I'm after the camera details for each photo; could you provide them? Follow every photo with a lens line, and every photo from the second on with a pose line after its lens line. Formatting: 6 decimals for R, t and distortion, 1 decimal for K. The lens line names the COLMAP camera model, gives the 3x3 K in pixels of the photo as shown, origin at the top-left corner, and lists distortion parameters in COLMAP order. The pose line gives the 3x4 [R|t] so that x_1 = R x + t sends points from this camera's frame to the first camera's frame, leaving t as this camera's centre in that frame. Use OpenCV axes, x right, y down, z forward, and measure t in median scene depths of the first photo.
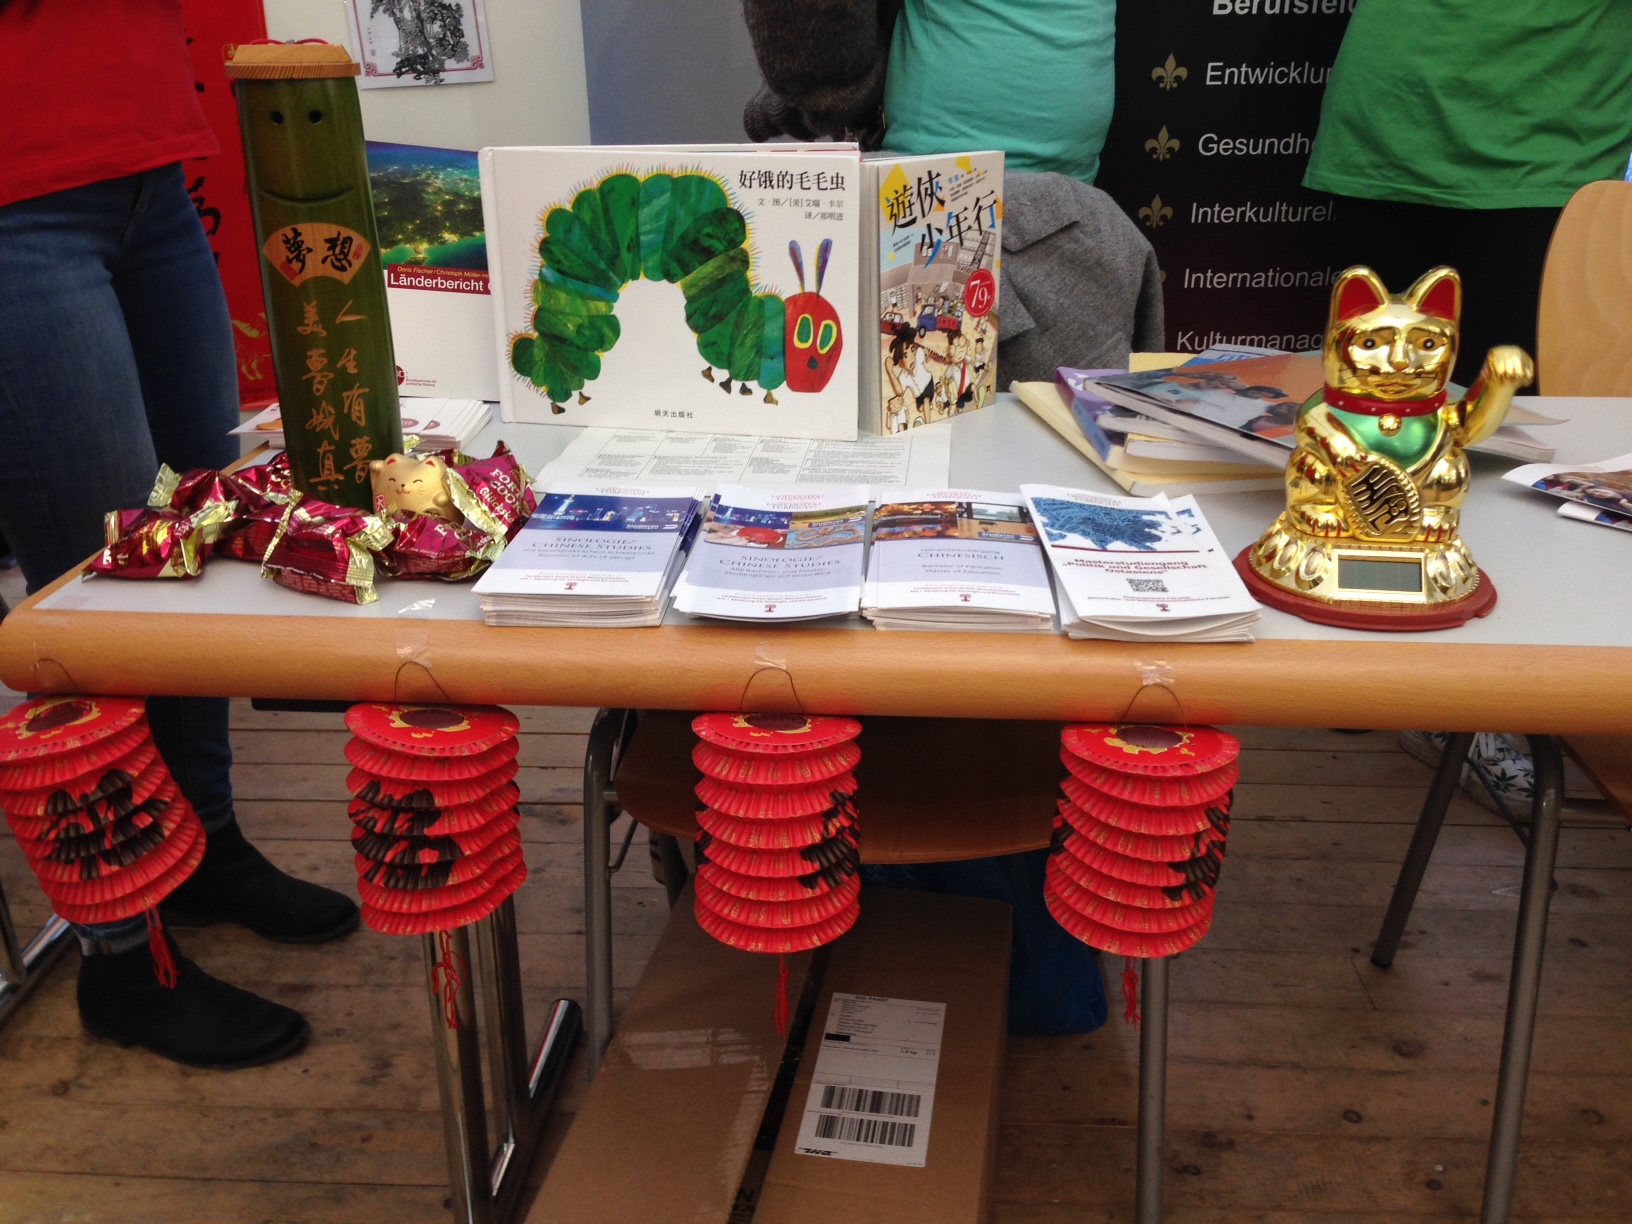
lens RADIAL K [[1560.4, 0, 815.2], [0, 1560.4, 613.6], [0, 0, 1]] dist [0.052300, 0.000000]
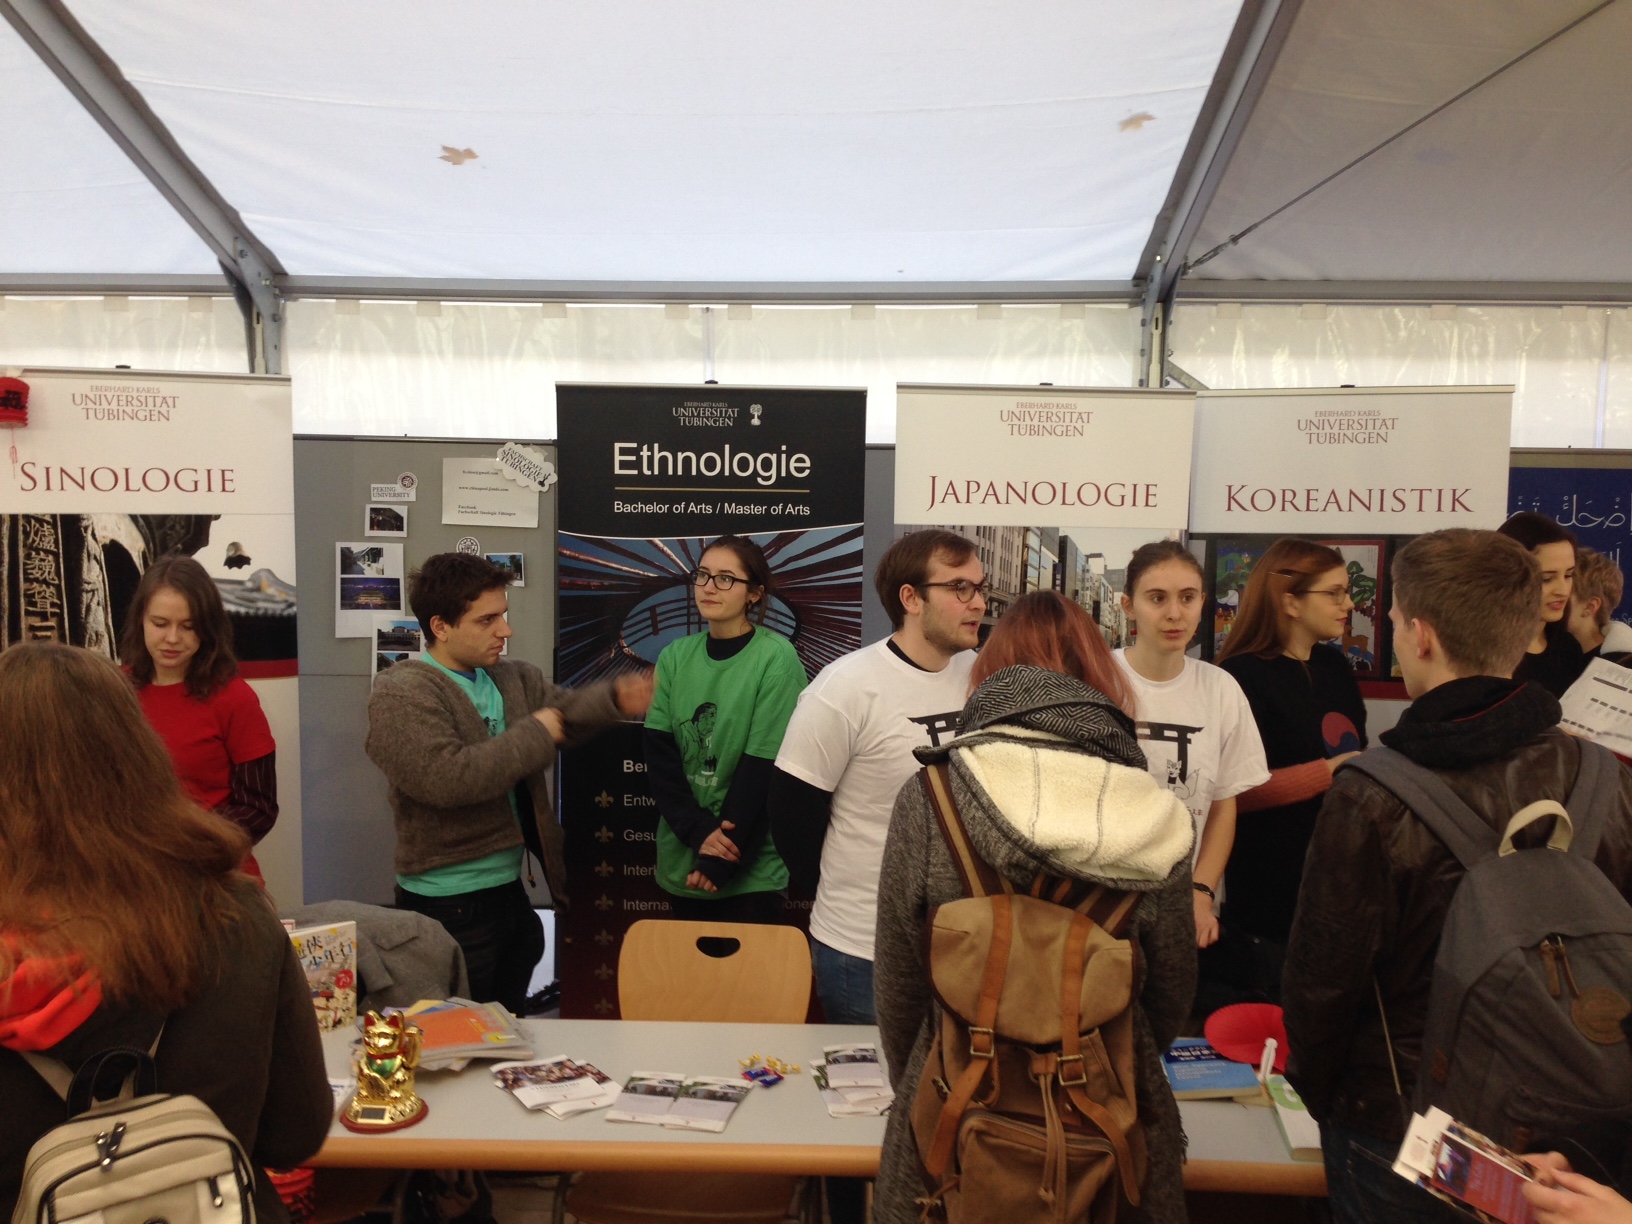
lens RADIAL K [[1560.4, 0, 818.2], [0, 1560.4, 611.1], [0, 0, 1]] dist [0.052300, 0.000000]
pose [[0.999971, 0.004725, 0.006046, 0.832422], [-0.002906, 0.962448, -0.271450, -0.094787], [-0.007102, 0.271424, 0.962434, -1.529783]]
